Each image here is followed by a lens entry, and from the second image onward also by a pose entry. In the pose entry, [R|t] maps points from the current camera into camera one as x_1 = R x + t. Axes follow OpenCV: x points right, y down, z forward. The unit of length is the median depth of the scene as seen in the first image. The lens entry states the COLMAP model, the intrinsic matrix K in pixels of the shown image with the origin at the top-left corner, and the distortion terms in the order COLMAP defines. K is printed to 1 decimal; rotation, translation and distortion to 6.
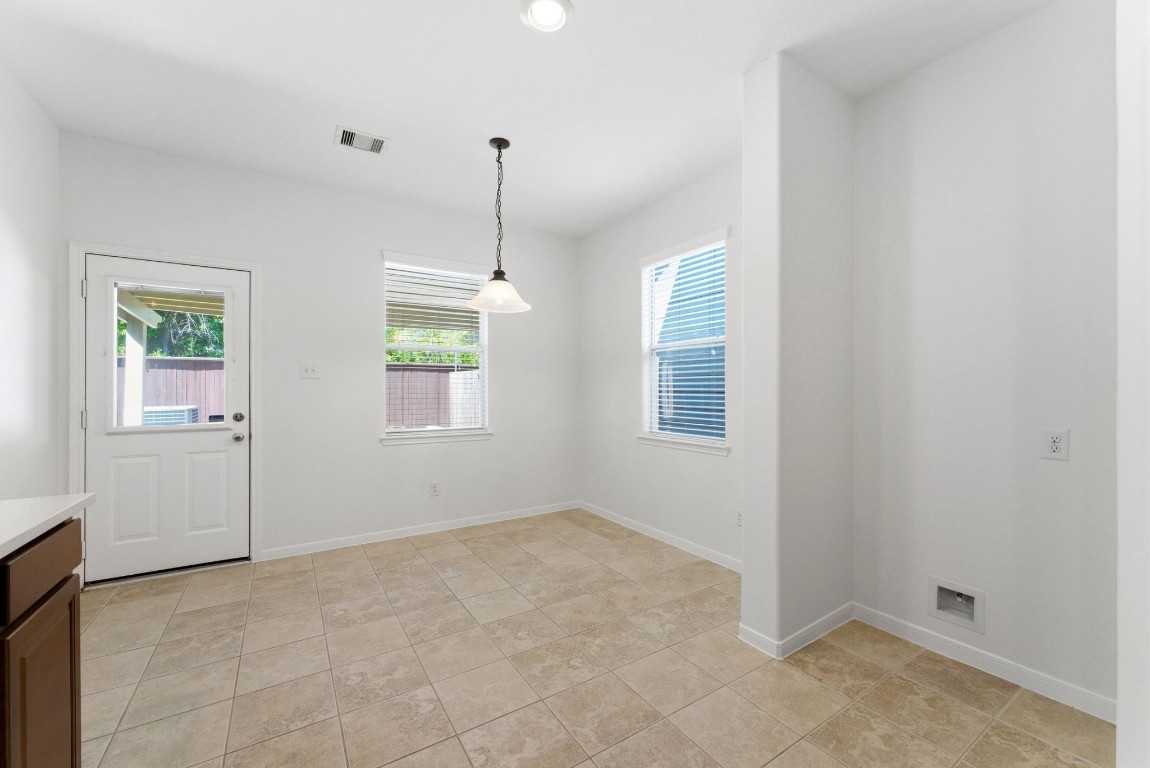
lens RADIAL K [[462.1, 0, 582.3], [0, 462.1, 388.4], [0, 0, 1]] dist [-0.000280, -0.000078]
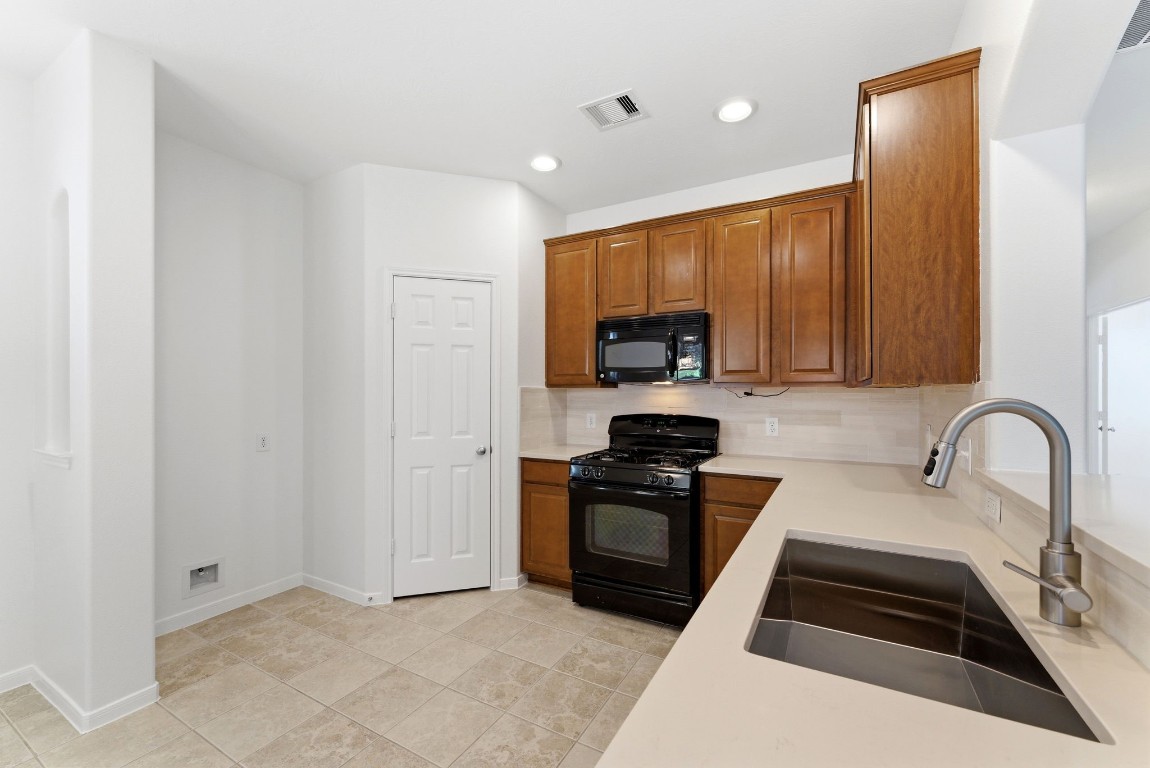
lens RADIAL K [[462.1, 0, 582.3], [0, 462.1, 388.4], [0, 0, 1]] dist [-0.000280, -0.000078]
pose [[-0.467247, 0.006409, 0.884104, -0.703922], [0.000348, 0.999975, -0.007065, -0.043931], [-0.884127, -0.002993, -0.467237, 0.565027]]
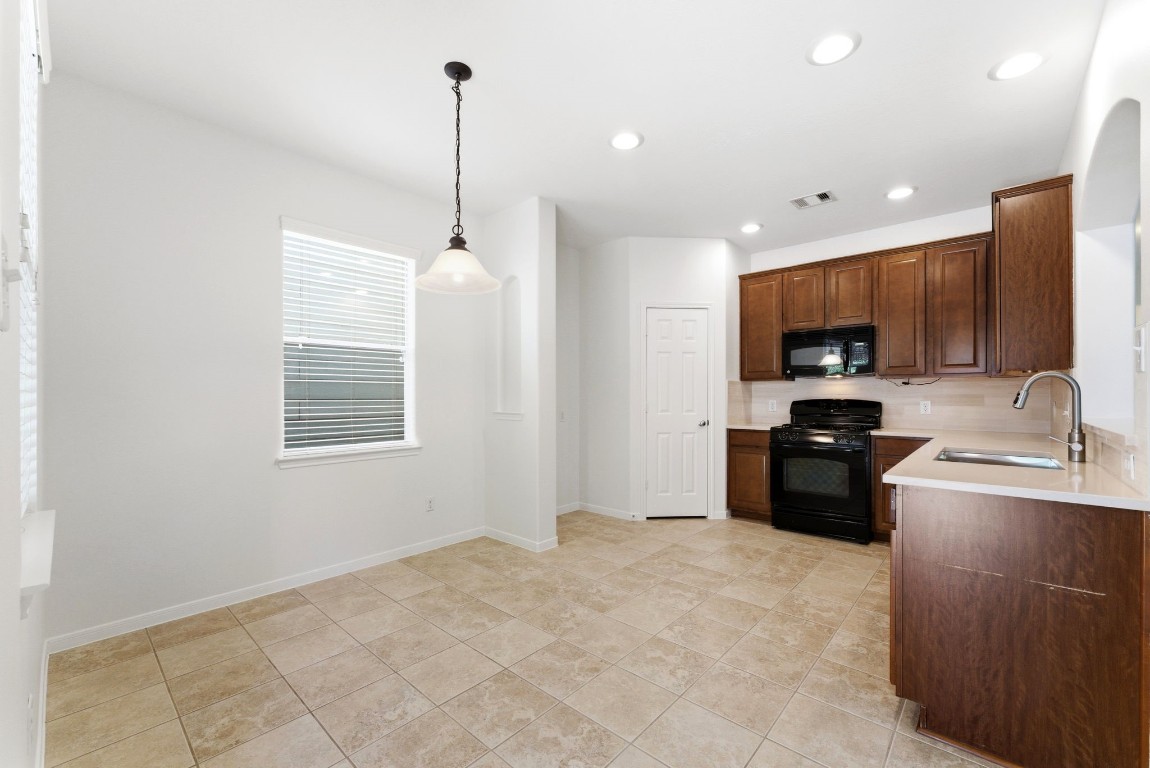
lens RADIAL K [[464.4, 0, 582.6], [0, 464.4, 392.0], [0, 0, 1]] dist [-0.001183, 0.000052]
pose [[-0.263463, 0.007389, 0.964641, -1.130344], [0.001541, 0.999973, -0.007238, 0.003001], [-0.964668, -0.000421, -0.263467, 1.162753]]
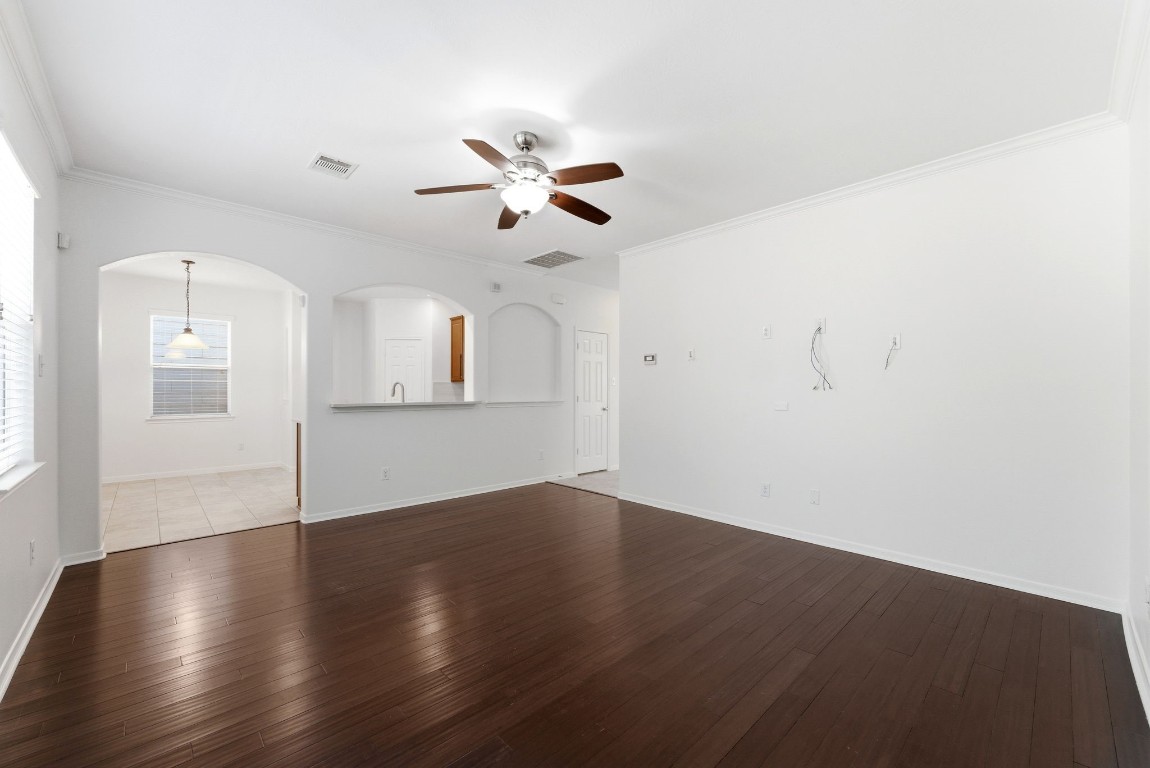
lens RADIAL K [[462.1, 0, 582.3], [0, 462.1, 388.4], [0, 0, 1]] dist [-0.000280, -0.000078]
pose [[-0.173467, 0.001130, 0.984839, -2.743209], [-0.002029, 0.999997, -0.001504, -0.007076], [-0.984838, -0.002259, -0.173464, -0.332839]]
